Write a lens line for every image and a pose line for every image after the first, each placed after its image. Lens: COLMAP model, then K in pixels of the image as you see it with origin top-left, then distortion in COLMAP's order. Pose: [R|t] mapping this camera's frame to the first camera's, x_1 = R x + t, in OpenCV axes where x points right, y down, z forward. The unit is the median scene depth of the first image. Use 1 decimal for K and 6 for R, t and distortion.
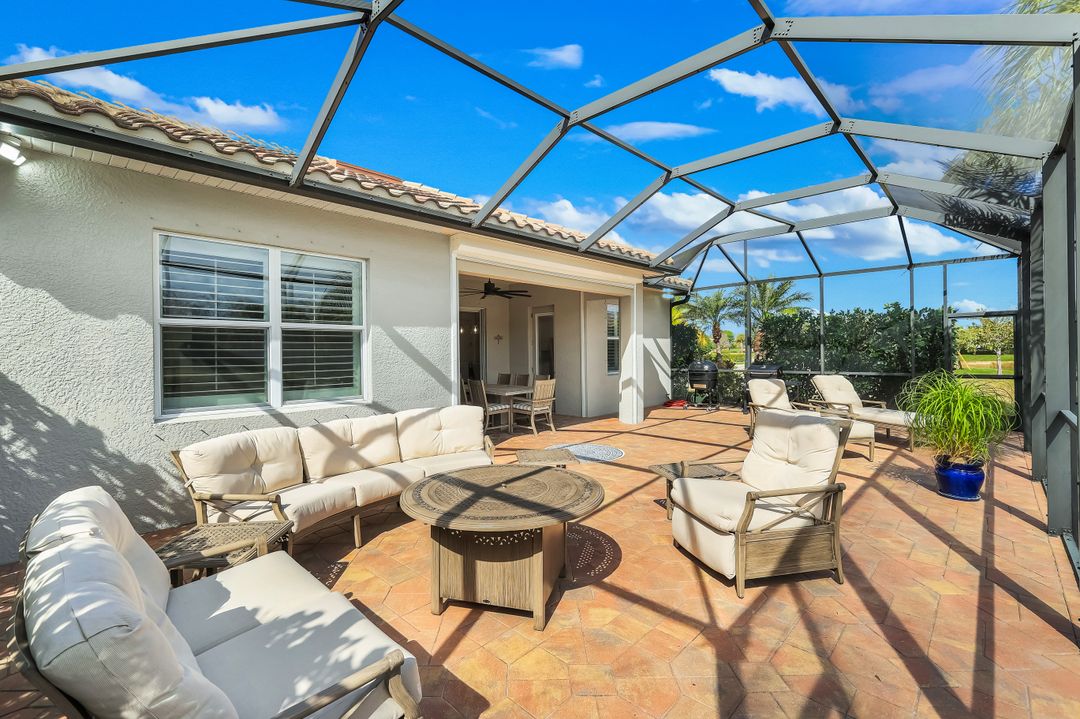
lens RADIAL K [[478.3, 0, 544.4], [0, 478.3, 355.5], [0, 0, 1]] dist [0.000377, 0.000003]
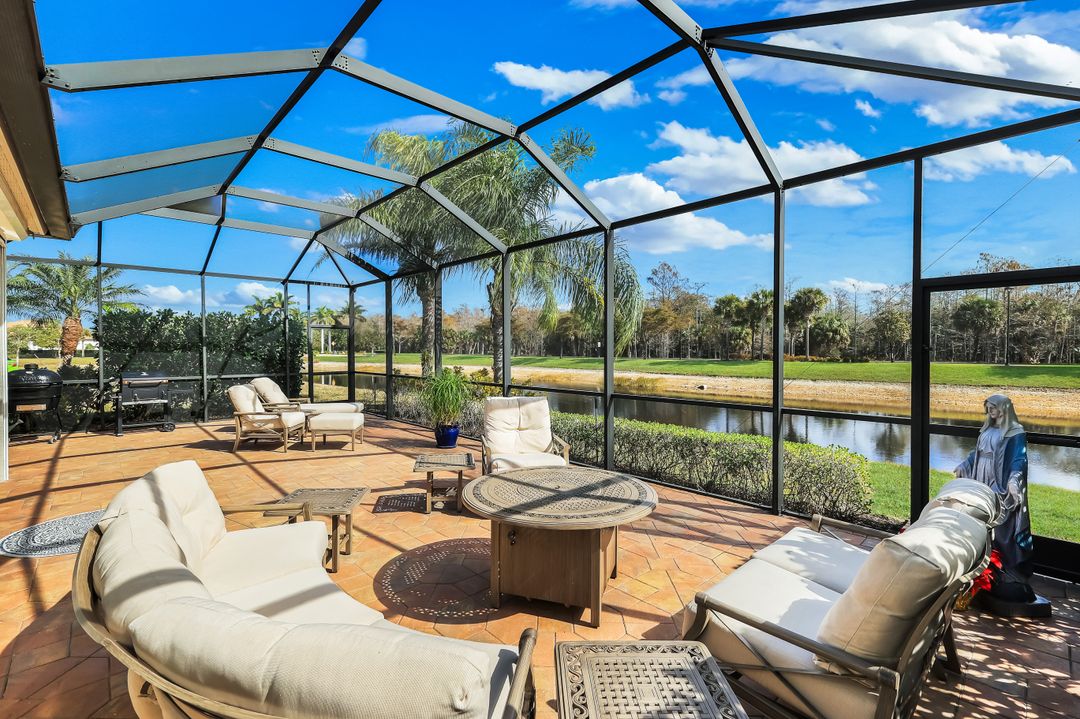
lens RADIAL K [[478.3, 0, 544.4], [0, 478.3, 355.1], [0, 0, 1]] dist [0.000377, 0.000003]
pose [[0.061710, -0.007983, 0.998062, -1.125553], [0.010406, 0.999919, 0.007354, -0.026911], [-0.998040, 0.009932, 0.061788, 0.952452]]
